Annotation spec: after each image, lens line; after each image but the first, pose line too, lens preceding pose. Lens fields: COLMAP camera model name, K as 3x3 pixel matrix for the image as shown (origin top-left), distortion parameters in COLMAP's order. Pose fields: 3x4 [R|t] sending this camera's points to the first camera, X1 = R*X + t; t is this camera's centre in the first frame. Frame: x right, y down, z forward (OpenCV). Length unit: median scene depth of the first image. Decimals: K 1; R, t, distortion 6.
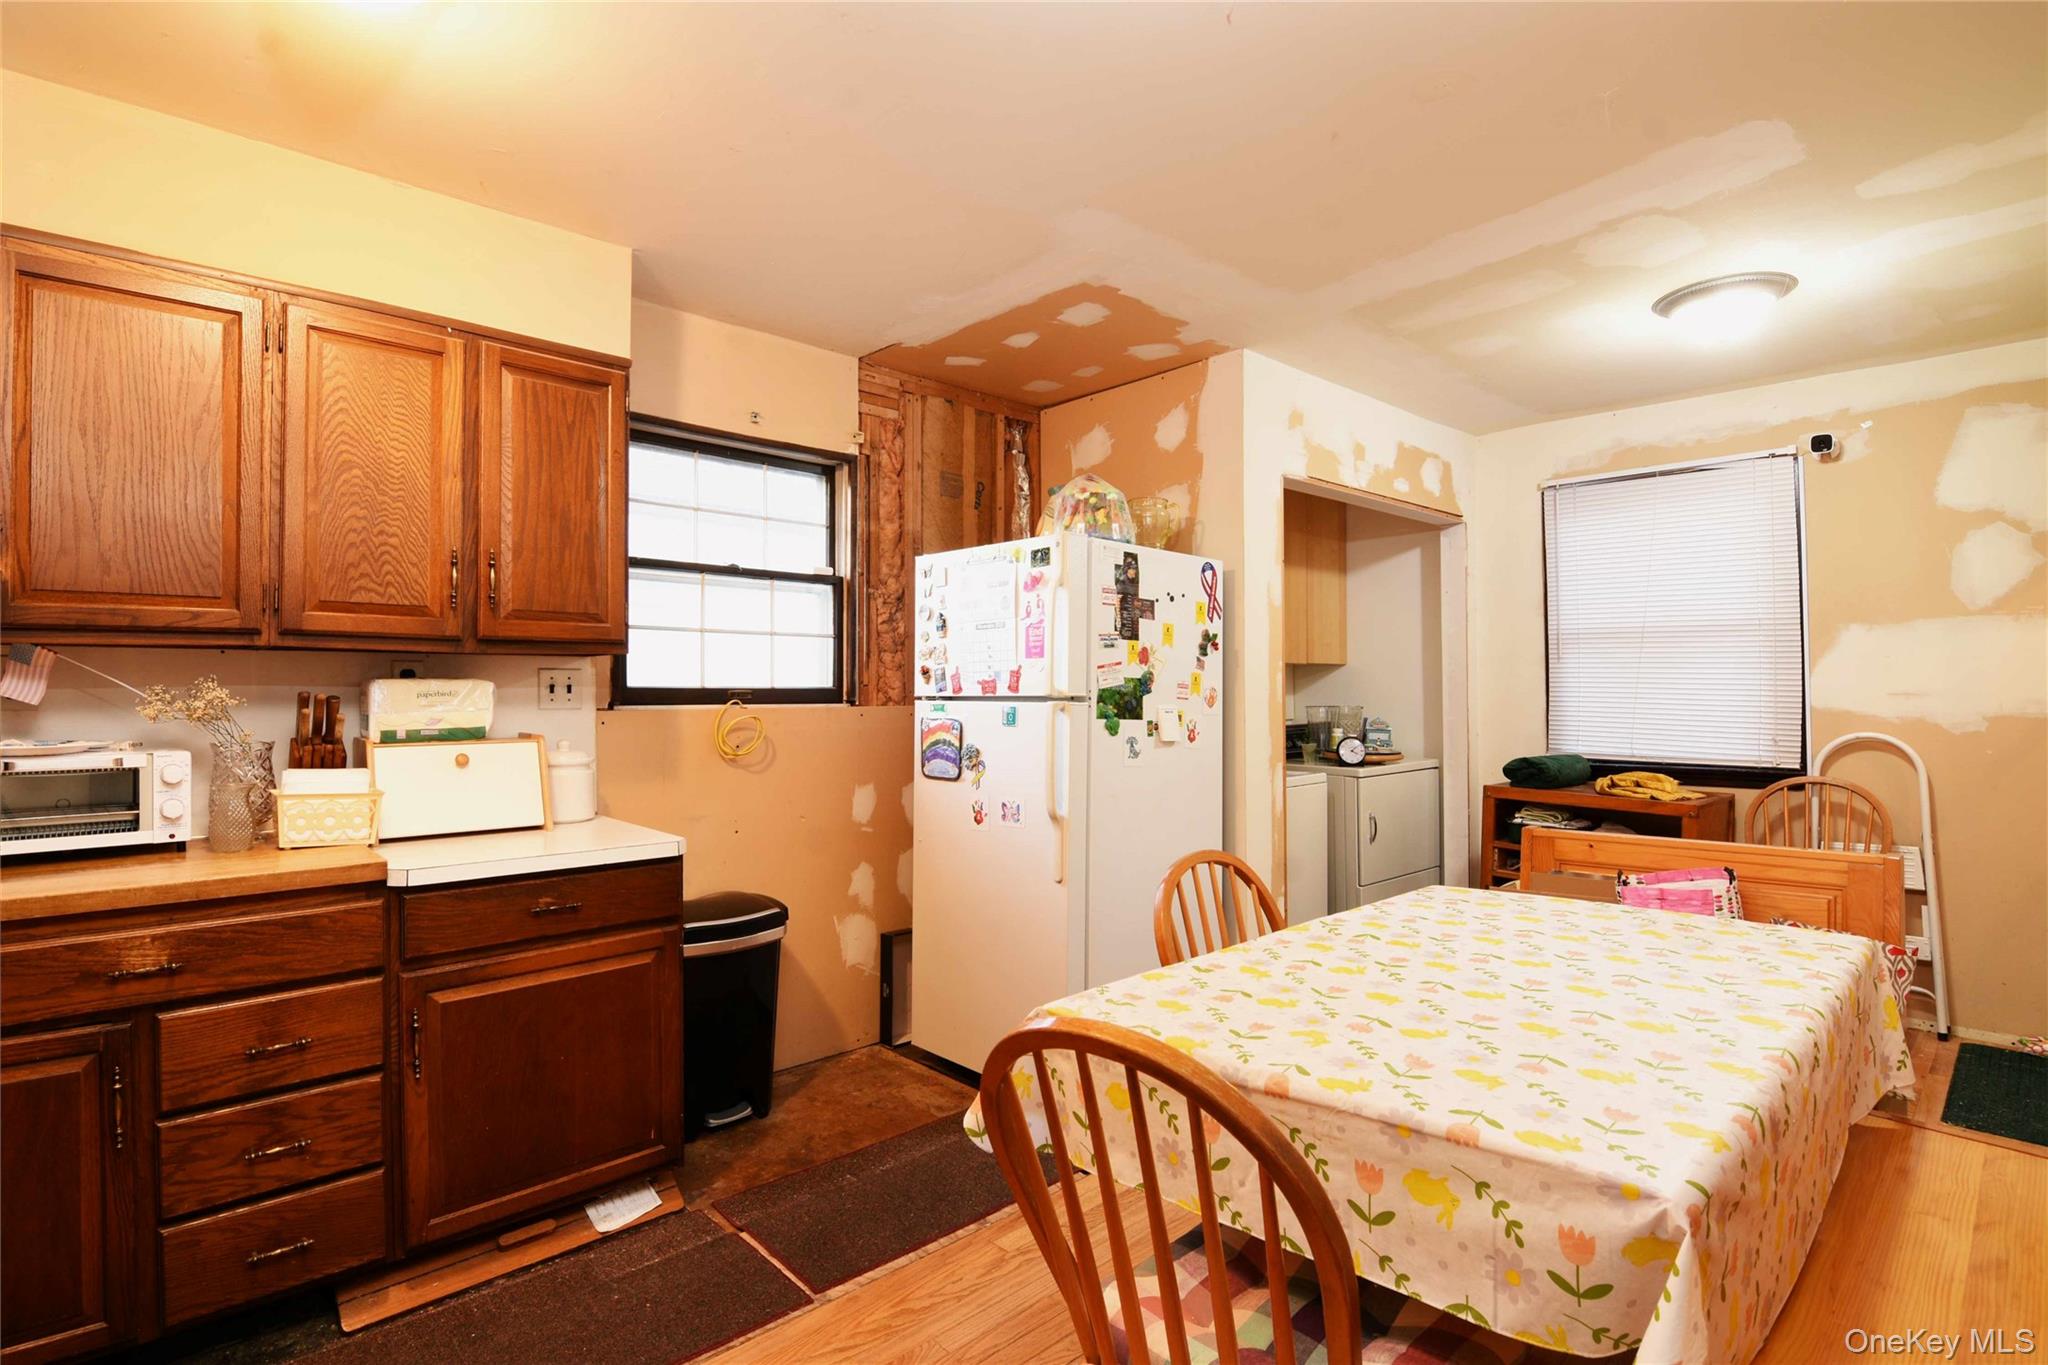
lens RADIAL K [[987.3, 0, 1014.8], [0, 987.3, 682.6], [0, 0, 1]] dist [-0.016165, -0.005546]
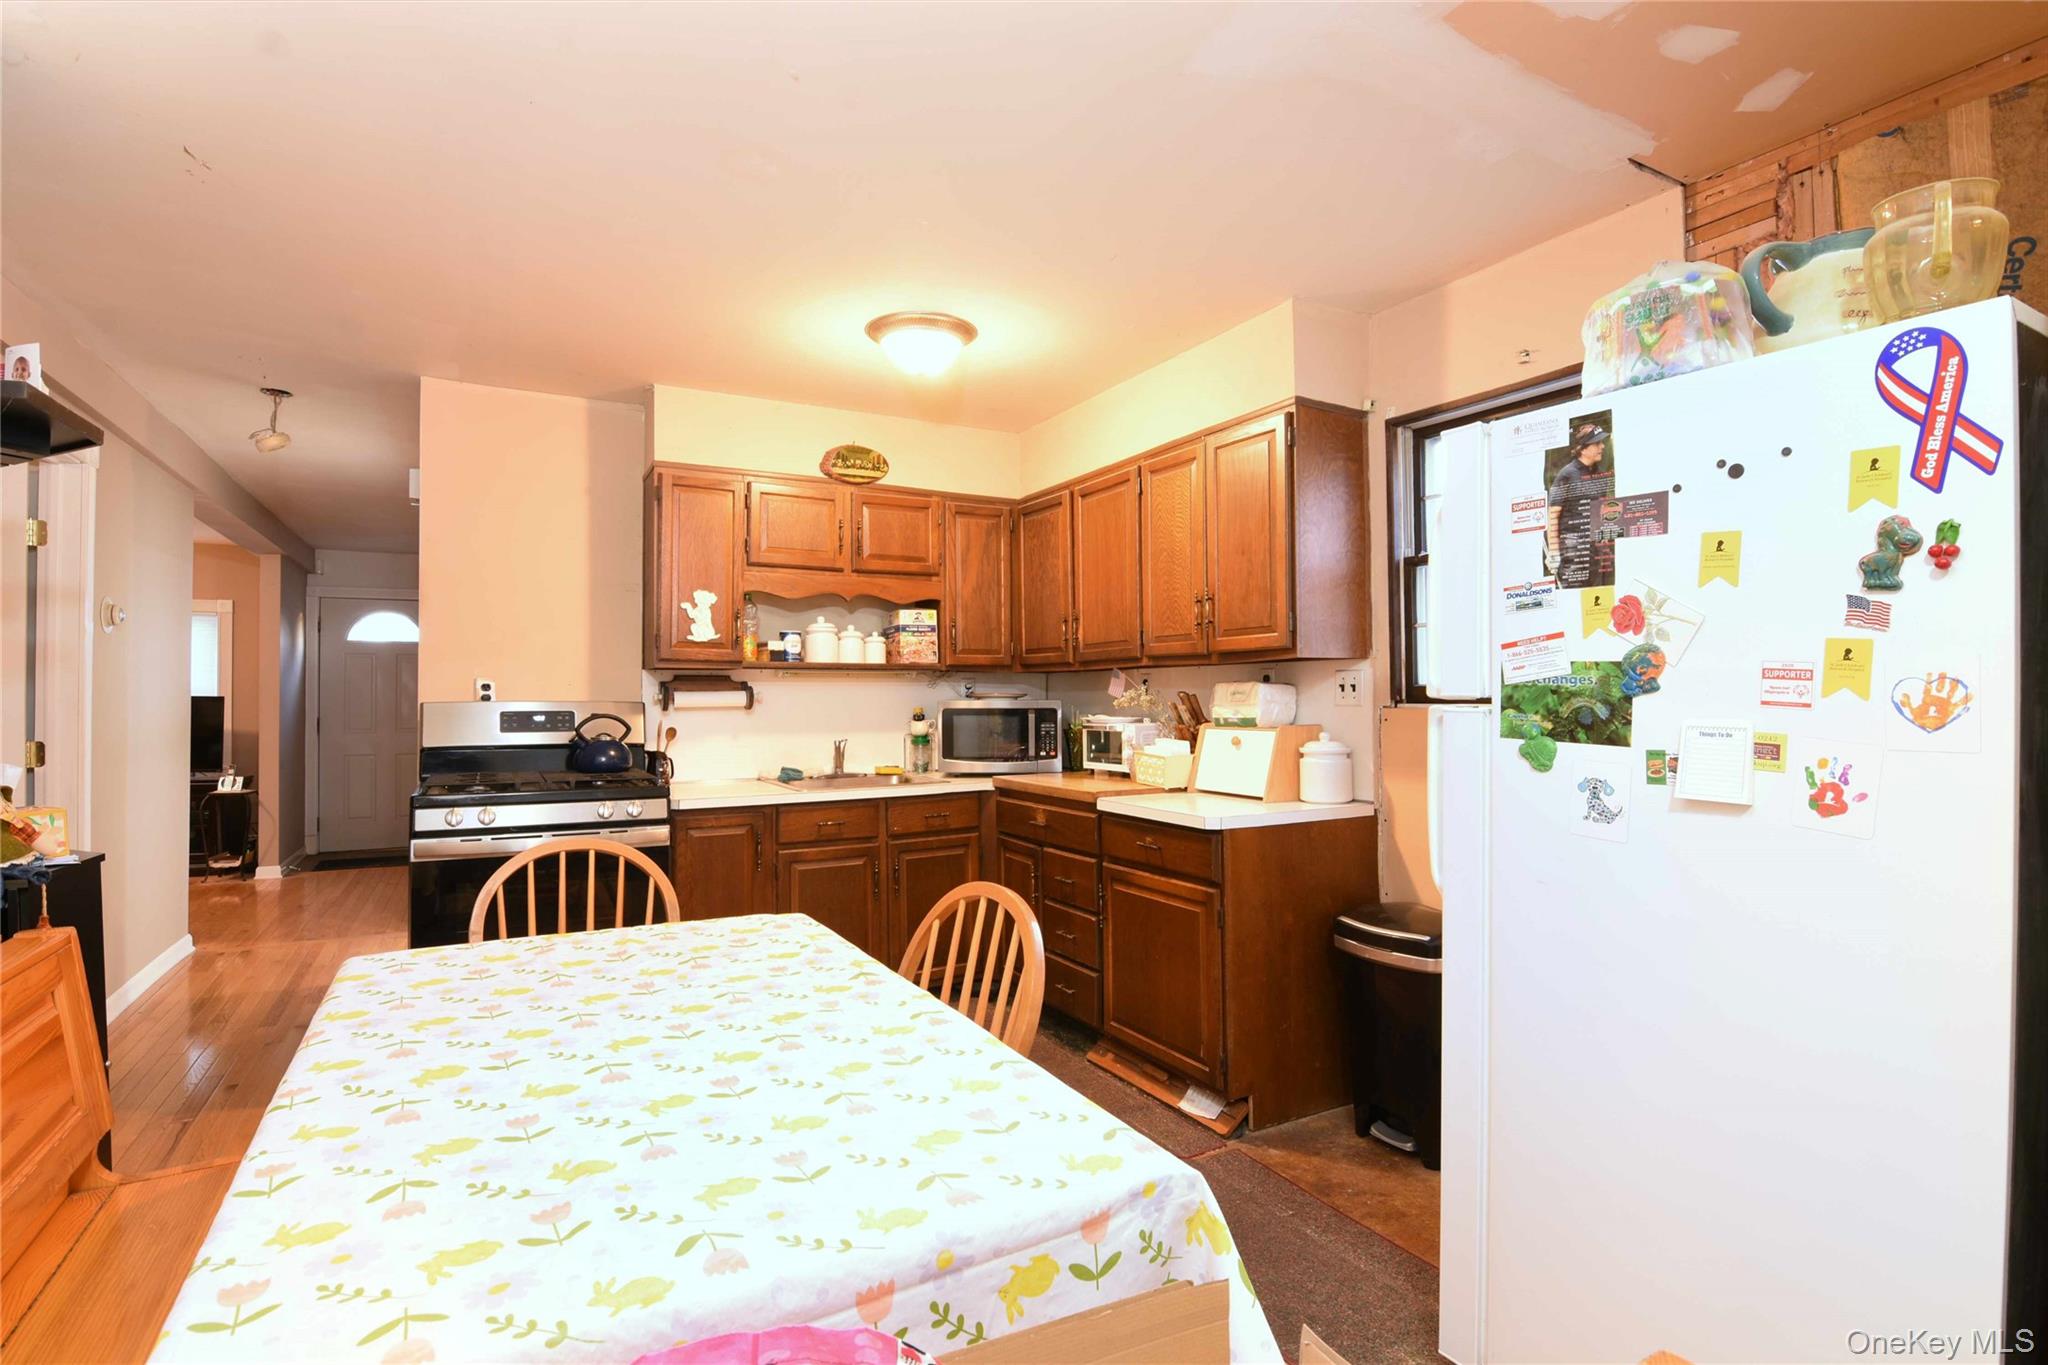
lens RADIAL K [[987.3, 0, 1013.8], [0, 987.3, 686.6], [0, 0, 1]] dist [-0.016165, -0.005546]
pose [[-0.247687, -0.003999, -0.968832, 0.679233], [0.016535, 0.999828, -0.008354, 0.007235], [0.968699, -0.018088, -0.247579, 0.839477]]
